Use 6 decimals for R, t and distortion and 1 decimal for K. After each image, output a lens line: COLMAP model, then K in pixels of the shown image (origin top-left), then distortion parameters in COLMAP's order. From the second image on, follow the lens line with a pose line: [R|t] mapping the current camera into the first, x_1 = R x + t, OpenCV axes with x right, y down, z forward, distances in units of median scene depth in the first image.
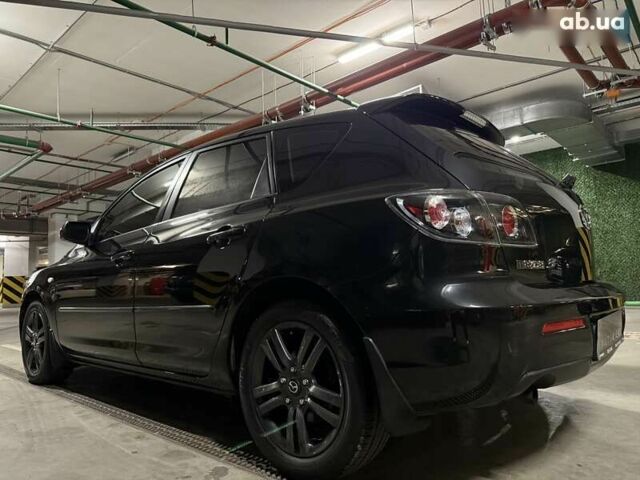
lens RADIAL K [[455.4, 0, 320.0], [0, 455.4, 240.0], [0, 0, 1]] dist [0.010492, -0.001646]
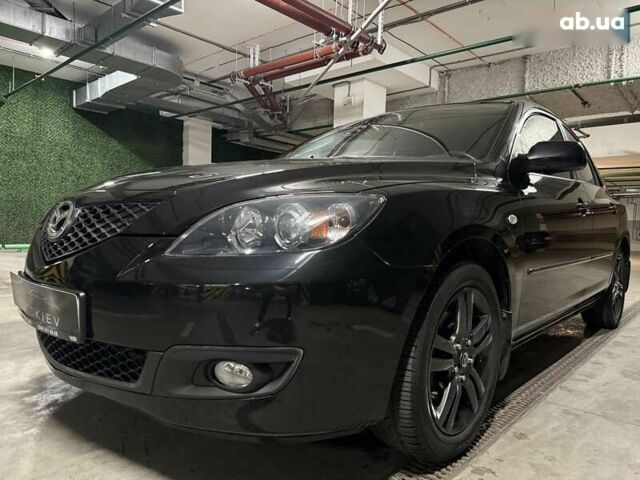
lens RADIAL K [[451.8, 0, 316.8], [0, 451.8, 243.0], [0, 0, 1]] dist [0.008577, -0.013614]
pose [[0.003587, -0.007335, 0.999967, -1.592845], [-0.132196, 0.991193, 0.007745, 0.207568], [-0.991217, -0.132219, 0.002585, 1.762021]]
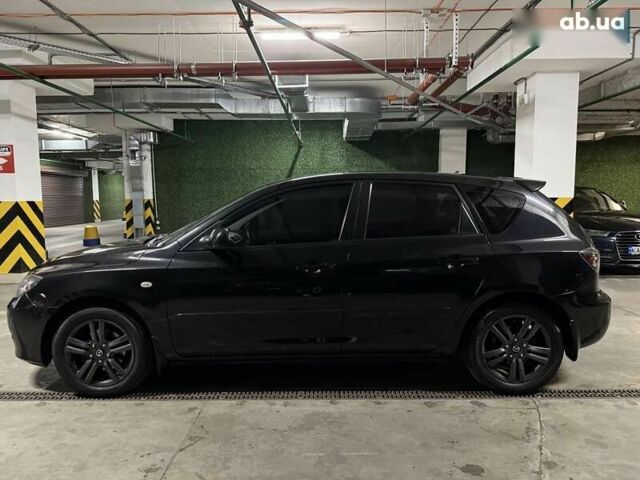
lens RADIAL K [[450.5, 0, 324.8], [0, 450.5, 240.7], [0, 0, 1]] dist [0.003456, -0.002714]
pose [[0.748593, -0.036557, 0.662021, -1.327243], [-0.078321, 0.986612, 0.143045, -0.222650], [-0.658387, -0.158933, 0.735708, 0.175000]]
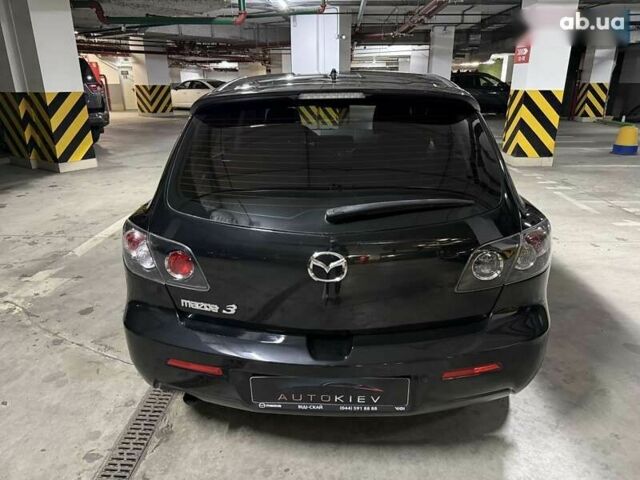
lens RADIAL K [[451.8, 0, 316.8], [0, 451.8, 243.0], [0, 0, 1]] dist [0.008577, -0.013614]
pose [[0.625617, 0.289513, -0.724421, 0.915933], [0.059797, 0.908062, 0.414545, -0.338914], [0.777835, -0.302665, 0.550787, 0.451864]]
